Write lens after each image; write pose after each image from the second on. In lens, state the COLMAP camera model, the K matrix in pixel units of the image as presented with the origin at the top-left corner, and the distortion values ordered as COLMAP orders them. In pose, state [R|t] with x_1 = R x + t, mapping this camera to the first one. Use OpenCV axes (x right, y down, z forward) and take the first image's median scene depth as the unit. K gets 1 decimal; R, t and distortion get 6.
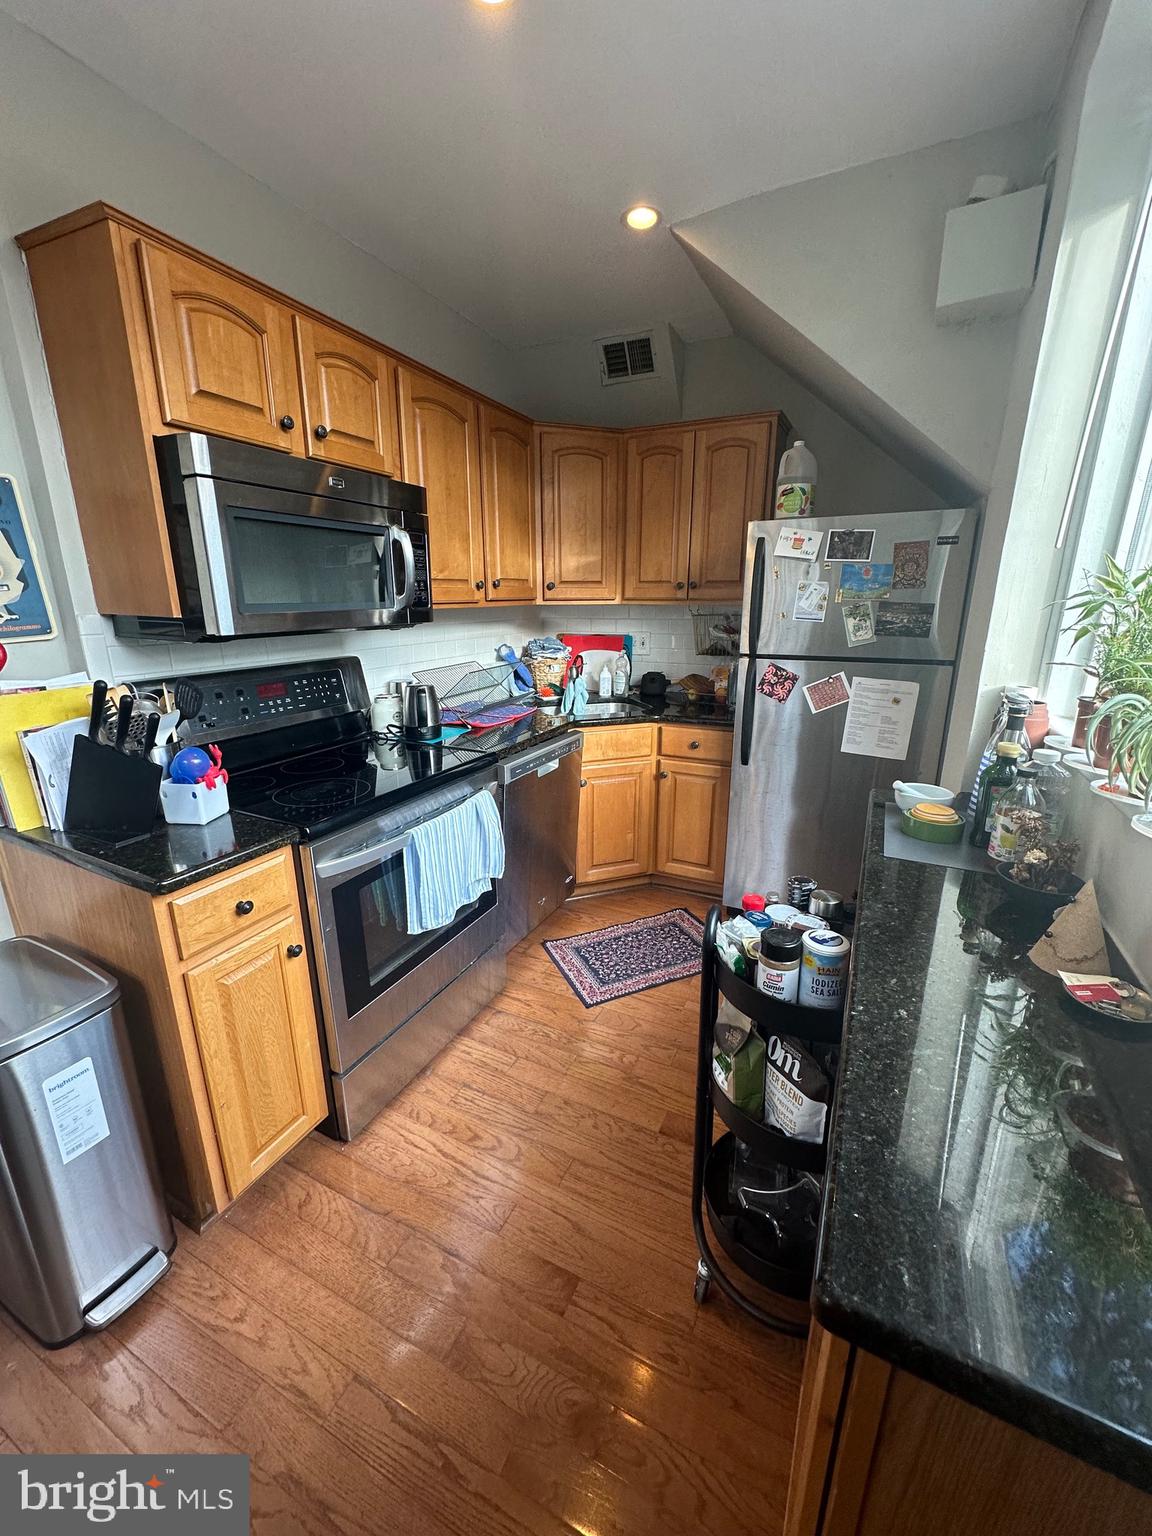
lens RADIAL K [[609.2, 0, 576.4], [0, 609.2, 766.8], [0, 0, 1]] dist [-0.001868, 0.000665]
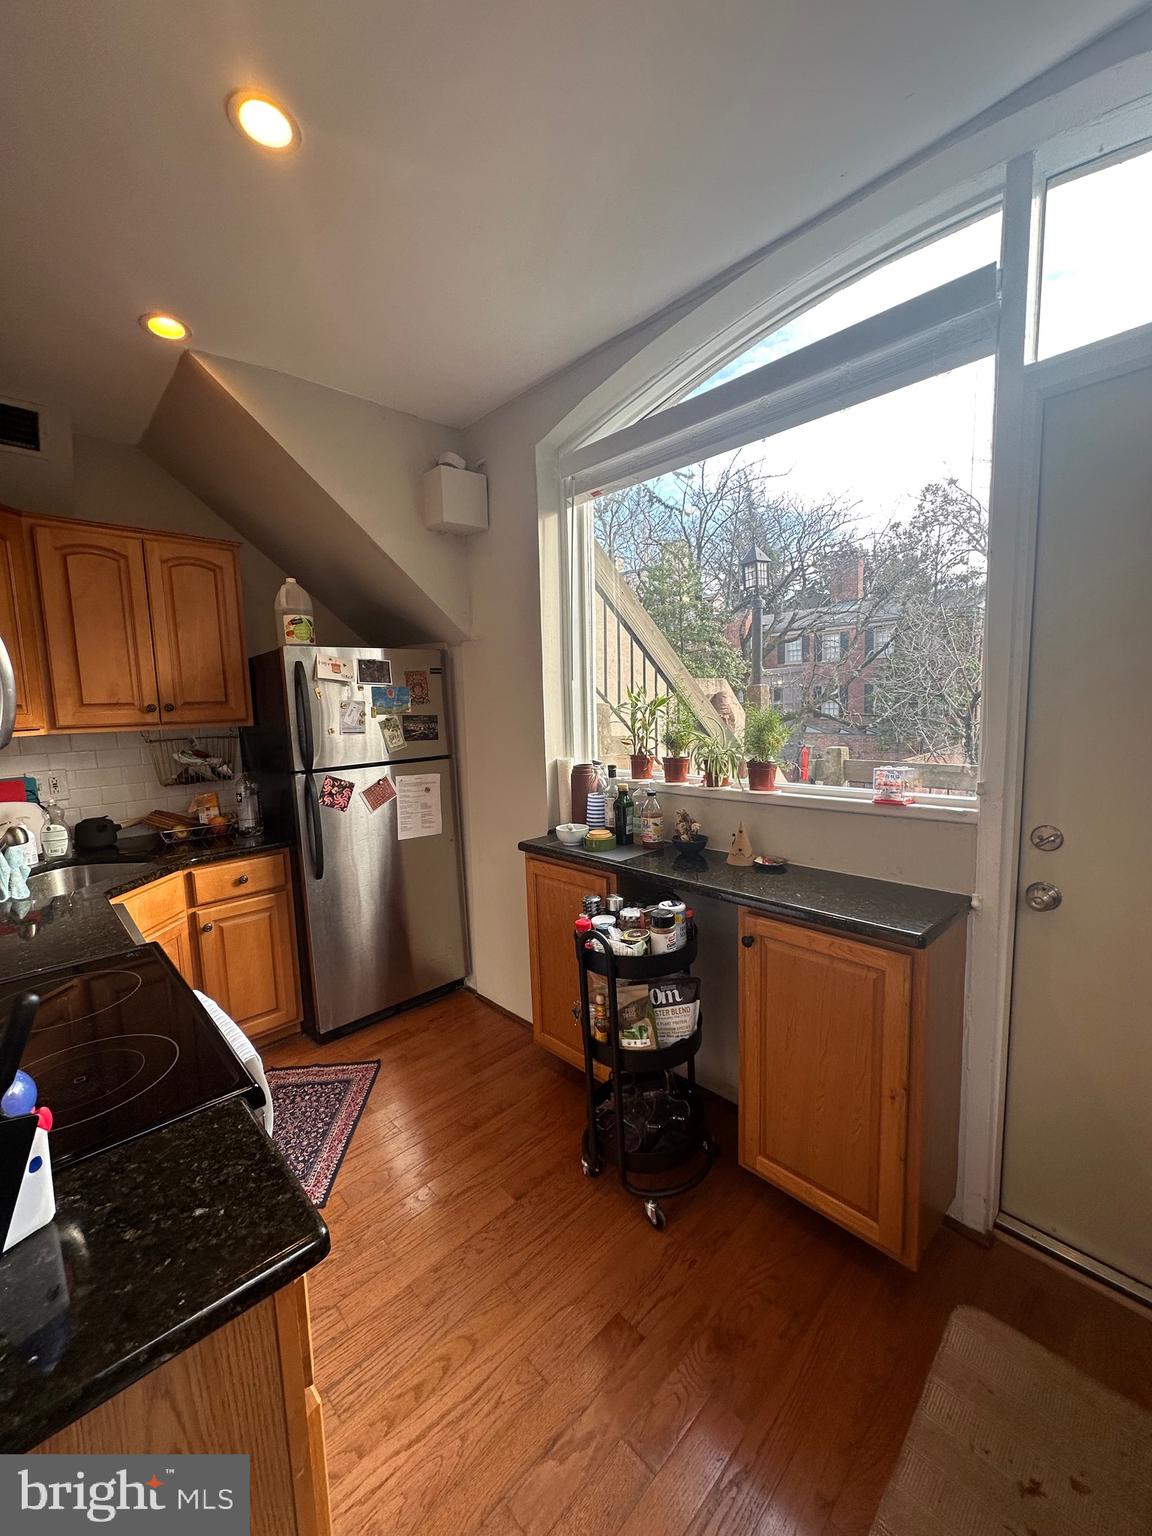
lens RADIAL K [[606.1, 0, 576.0], [0, 606.1, 768.0], [0, 0, 1]] dist [-0.003756, 0.000044]
pose [[0.337760, -0.115509, 0.934118, -0.542333], [0.286287, 0.958027, 0.014950, -0.079791], [-0.896637, 0.262377, 0.356652, 0.249743]]
